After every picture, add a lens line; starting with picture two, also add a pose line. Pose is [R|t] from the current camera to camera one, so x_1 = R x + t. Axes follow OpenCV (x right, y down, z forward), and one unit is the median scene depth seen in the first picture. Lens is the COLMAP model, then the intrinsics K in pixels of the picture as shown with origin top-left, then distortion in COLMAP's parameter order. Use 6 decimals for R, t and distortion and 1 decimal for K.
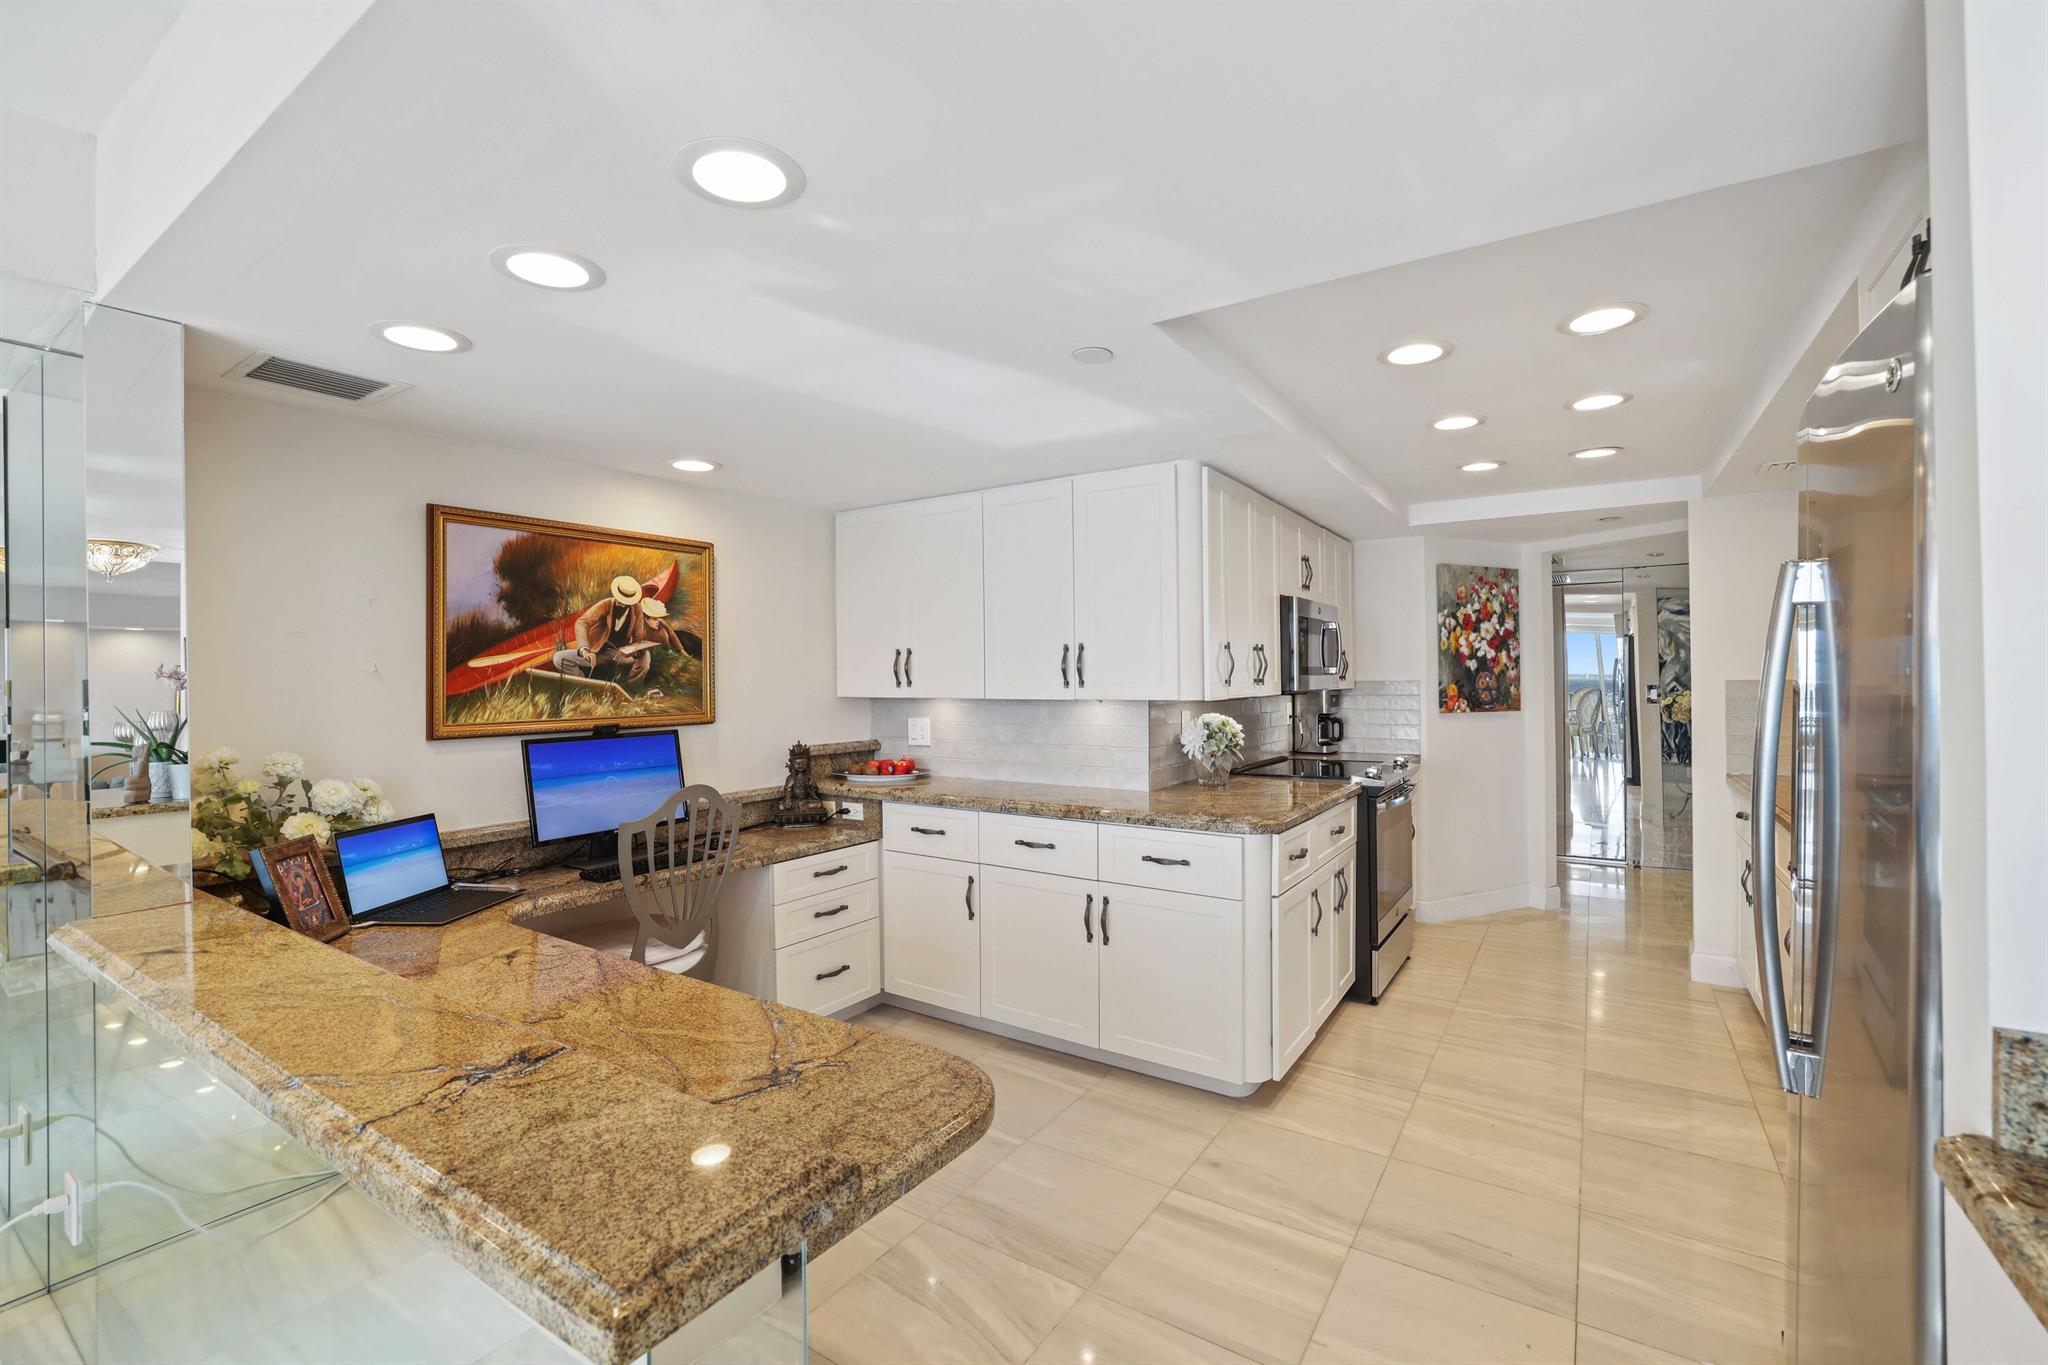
lens RADIAL K [[882.9, 0, 1020.3], [0, 882.9, 676.3], [0, 0, 1]] dist [-0.033919, 0.003744]
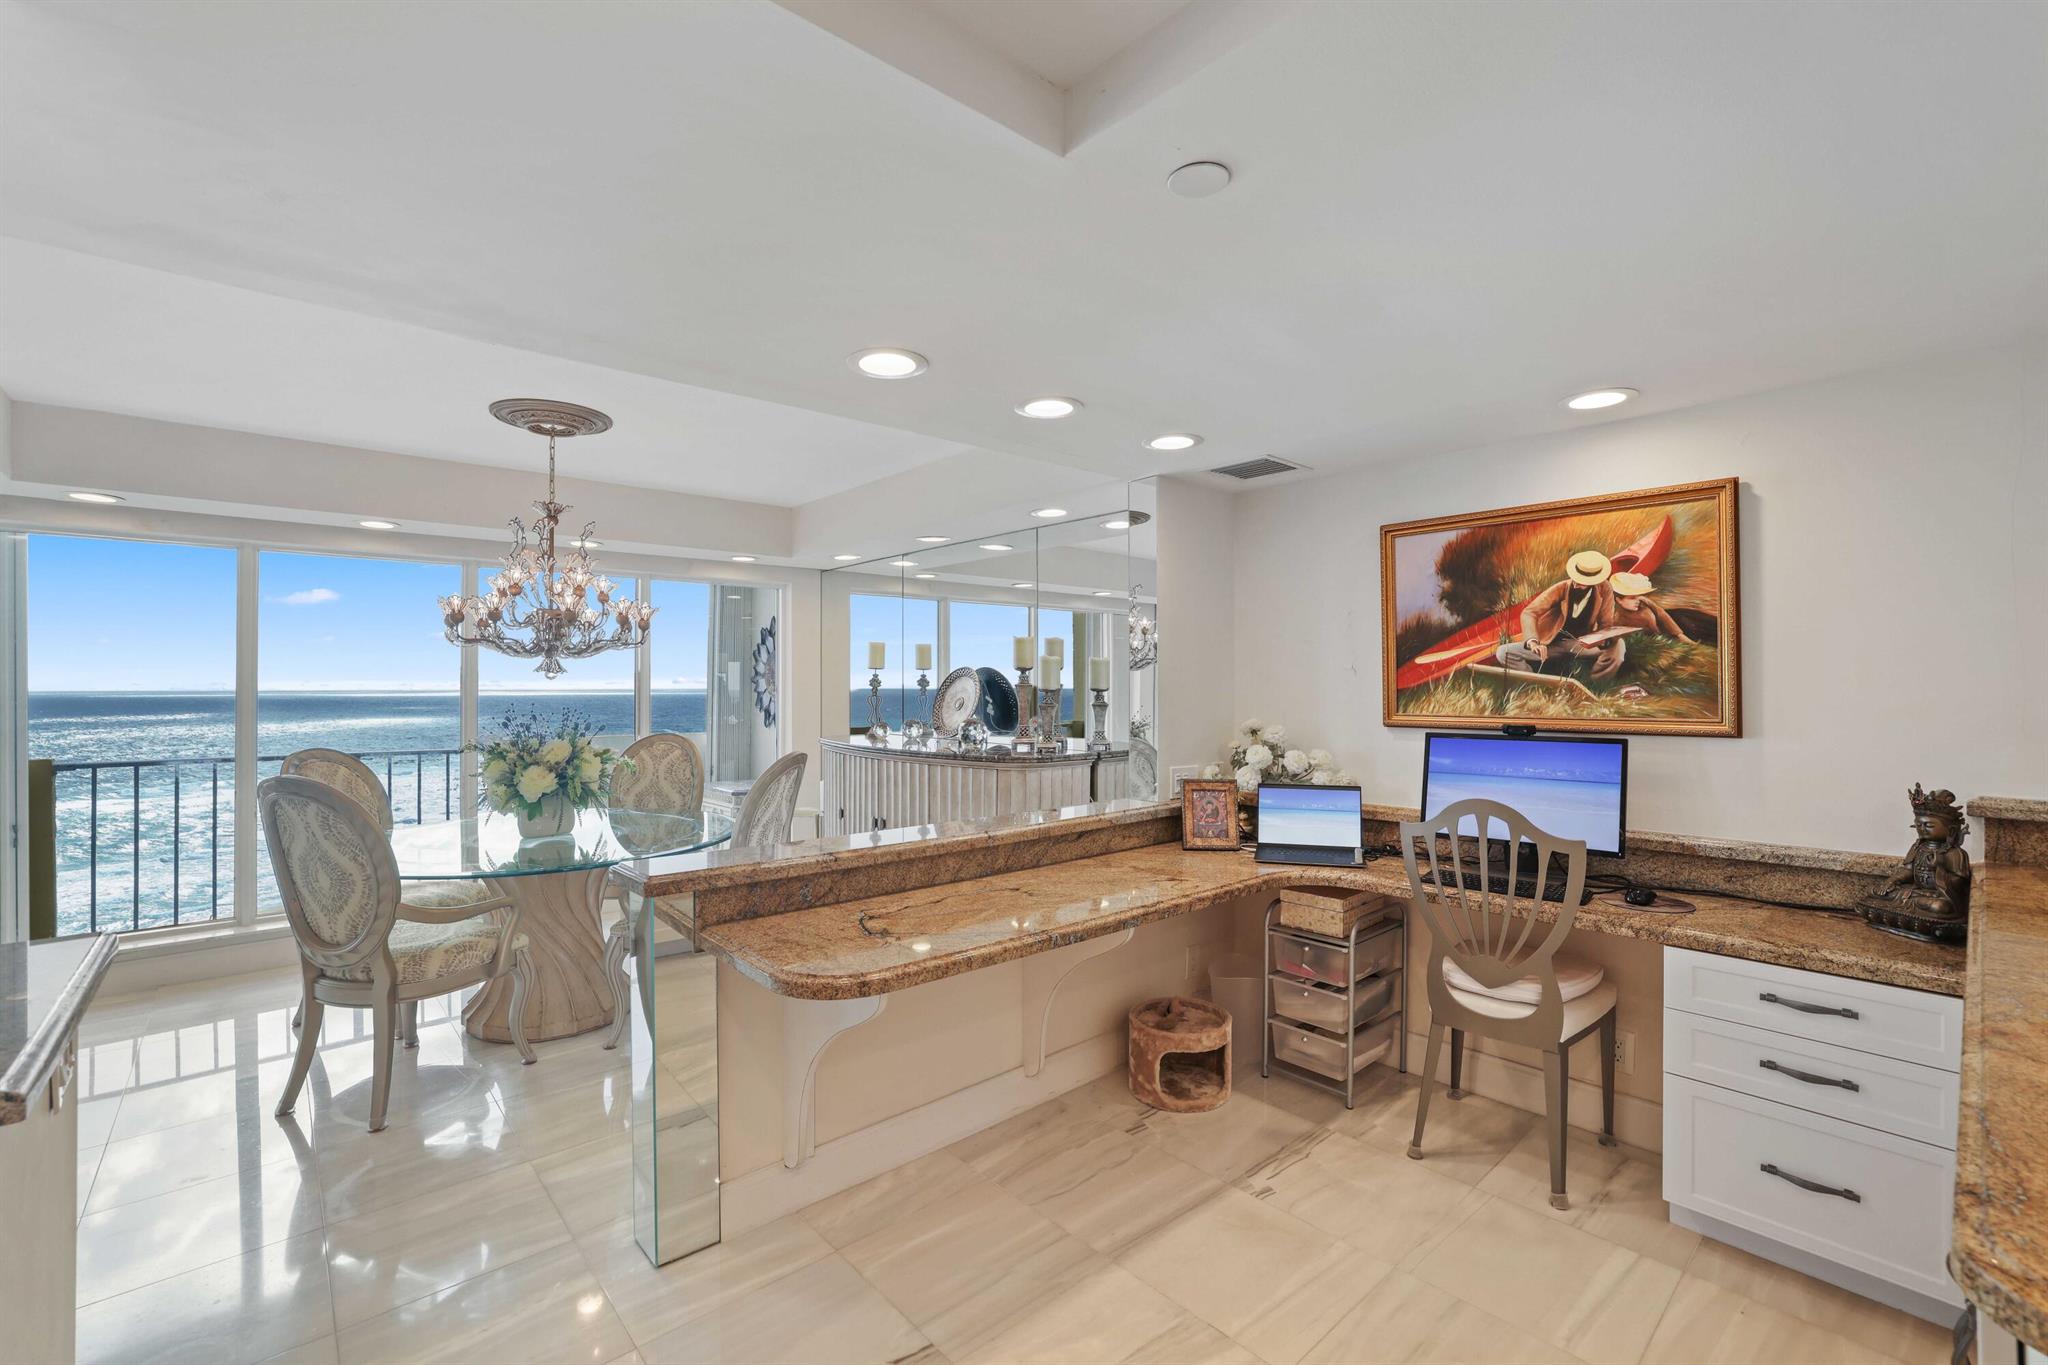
lens RADIAL K [[882.9, 0, 1025.9], [0, 882.9, 663.0], [0, 0, 1]] dist [-0.033919, 0.003744]
pose [[-0.252006, -0.009150, -0.967682, 0.497465], [0.008793, 0.999892, -0.011744, -0.002216], [0.967686, -0.011469, -0.251898, 0.694600]]
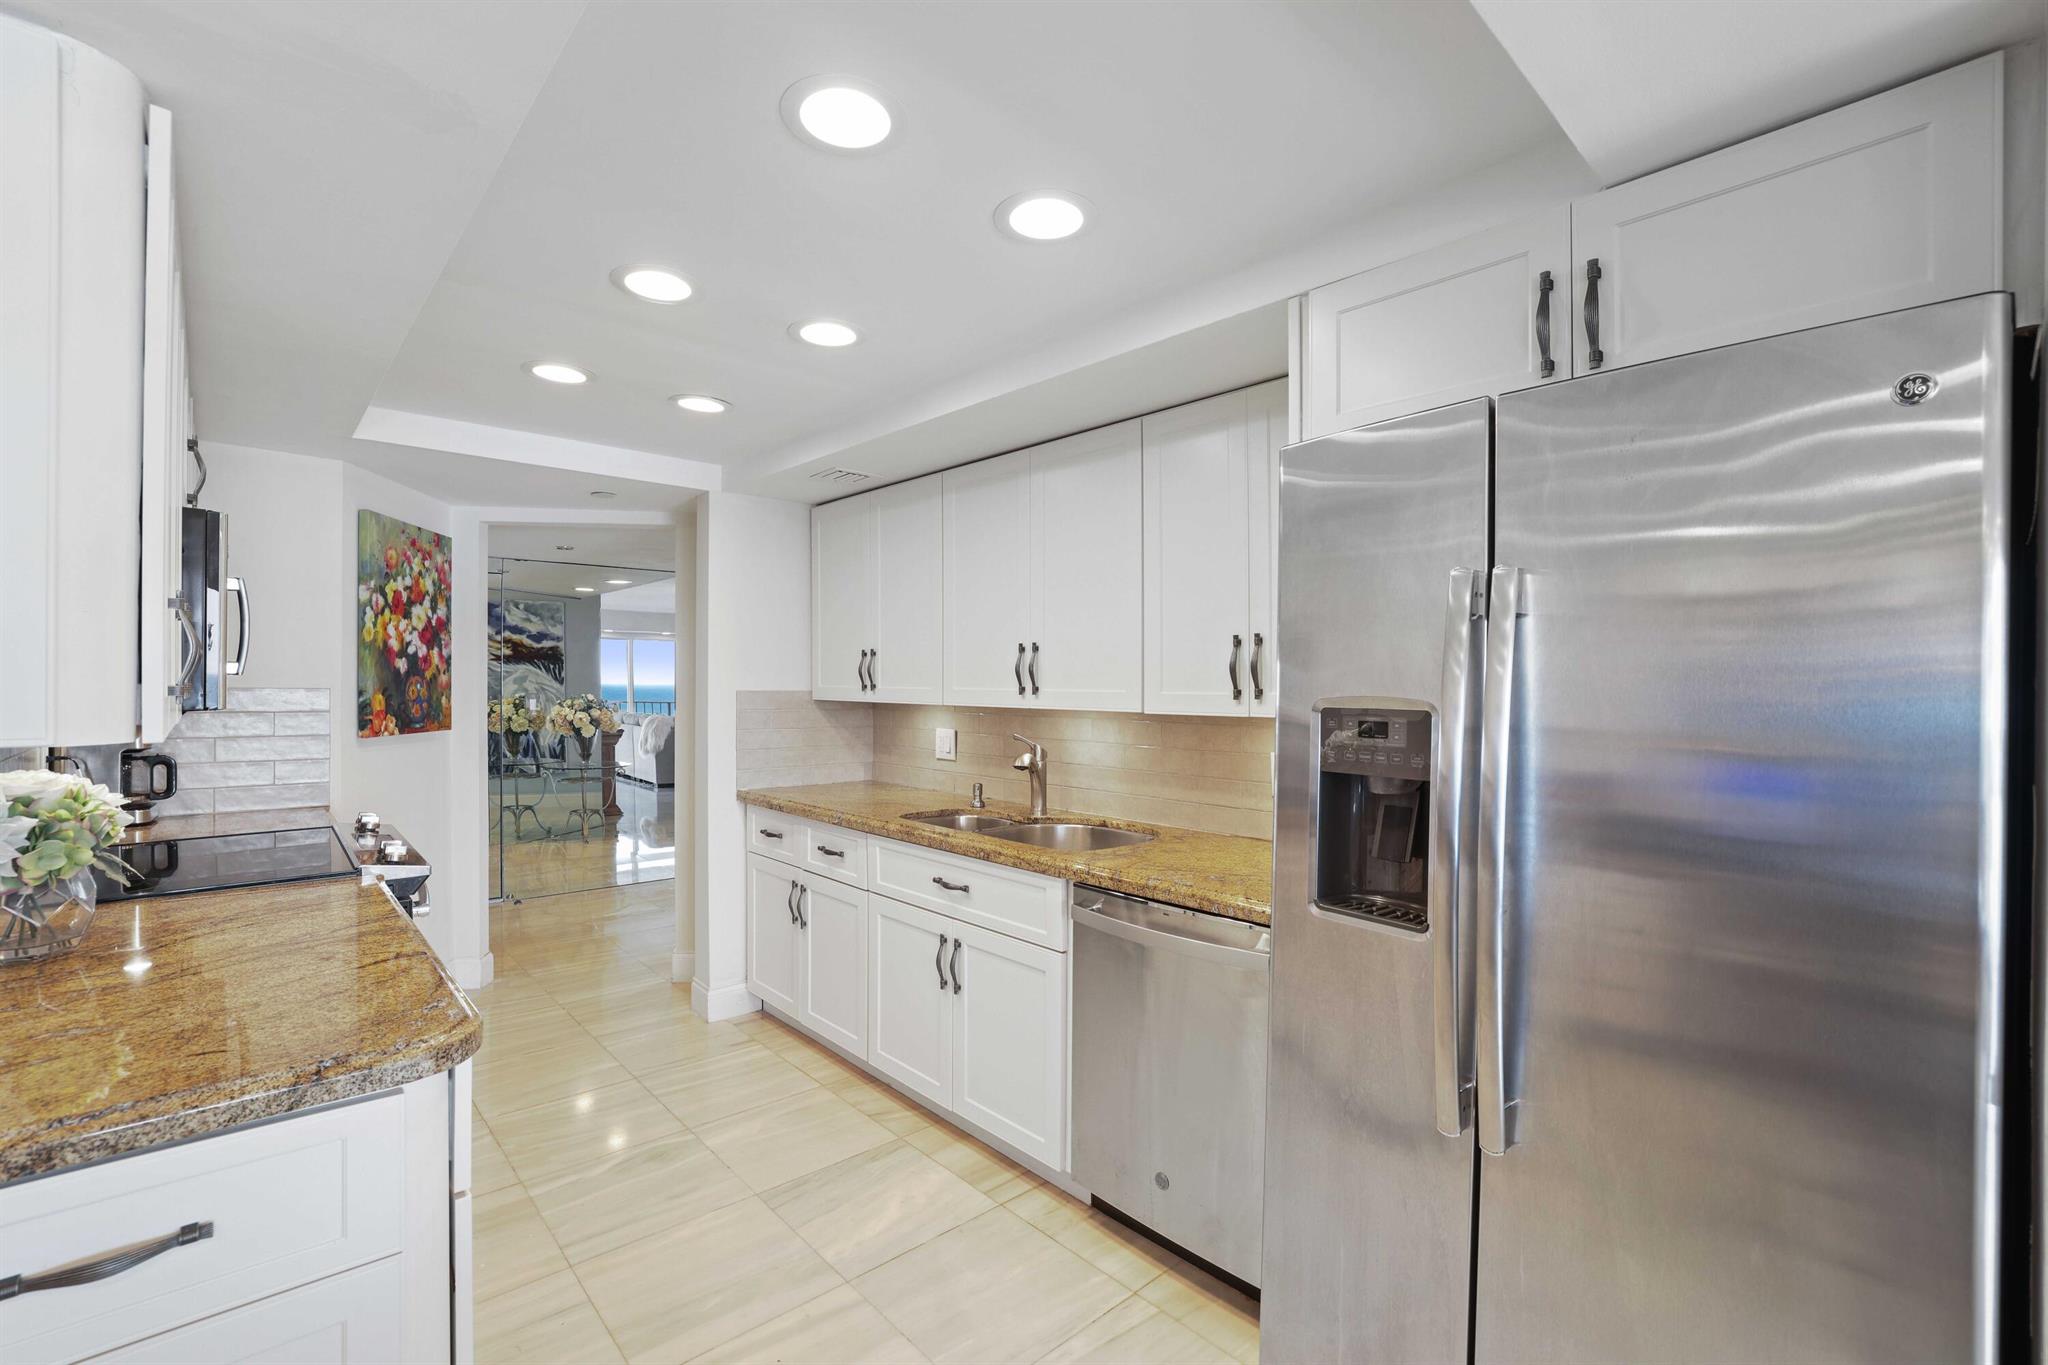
lens RADIAL K [[882.9, 0, 1026.2], [0, 882.9, 685.0], [0, 0, 1]] dist [-0.033919, 0.003744]
pose [[0.231382, 0.009467, 0.972817, -0.048263], [-0.010063, 0.999922, -0.007337, 0.003346], [-0.972811, -0.008092, 0.231459, 0.557103]]
